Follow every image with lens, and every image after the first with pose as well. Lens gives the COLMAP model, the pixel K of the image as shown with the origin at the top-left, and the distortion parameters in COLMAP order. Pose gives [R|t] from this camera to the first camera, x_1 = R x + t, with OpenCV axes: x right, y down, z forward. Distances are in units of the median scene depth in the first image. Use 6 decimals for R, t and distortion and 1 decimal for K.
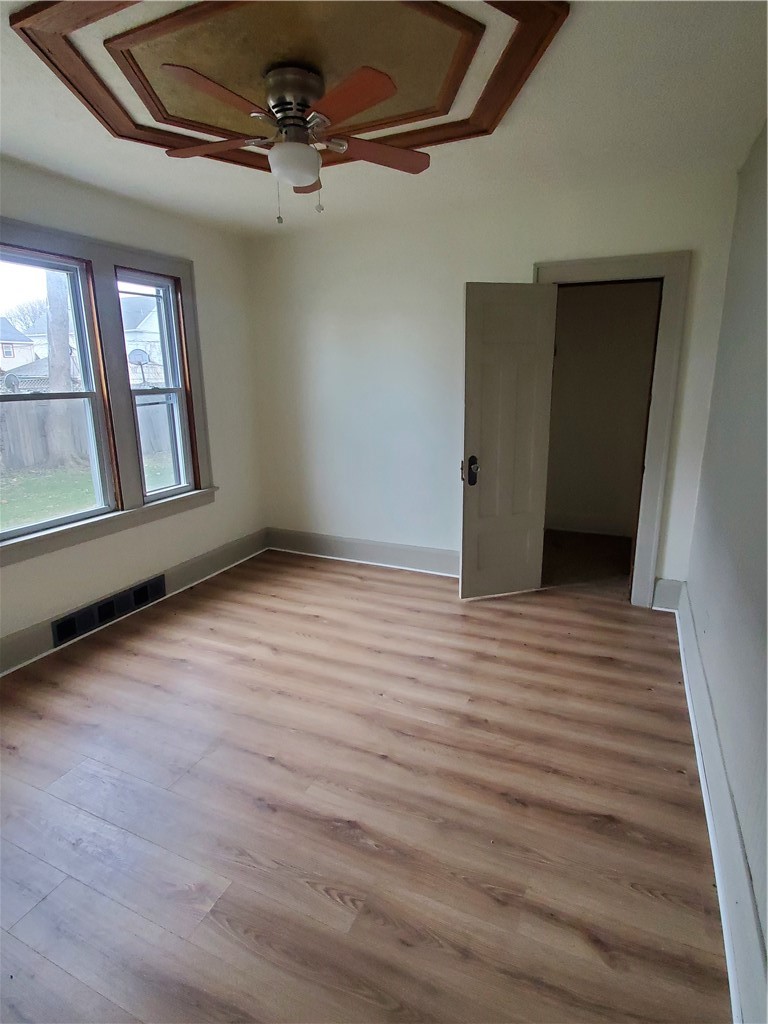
lens RADIAL K [[529.8, 0, 388.2], [0, 529.8, 512.8], [0, 0, 1]] dist [0.001344, -0.003398]
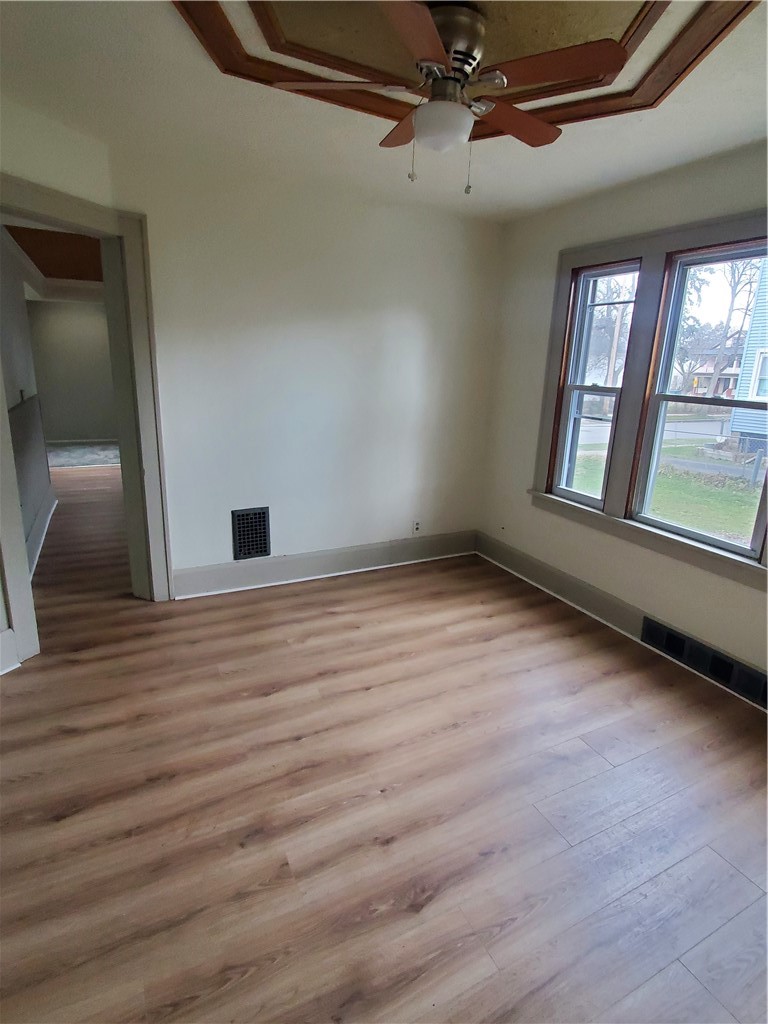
lens RADIAL K [[529.8, 0, 386.5], [0, 529.8, 504.2], [0, 0, 1]] dist [0.001344, -0.003398]
pose [[-0.618539, 0.188605, -0.762783, 0.540170], [-0.235074, 0.881887, 0.408675, -0.369444], [0.749767, 0.432092, -0.501145, 1.340738]]
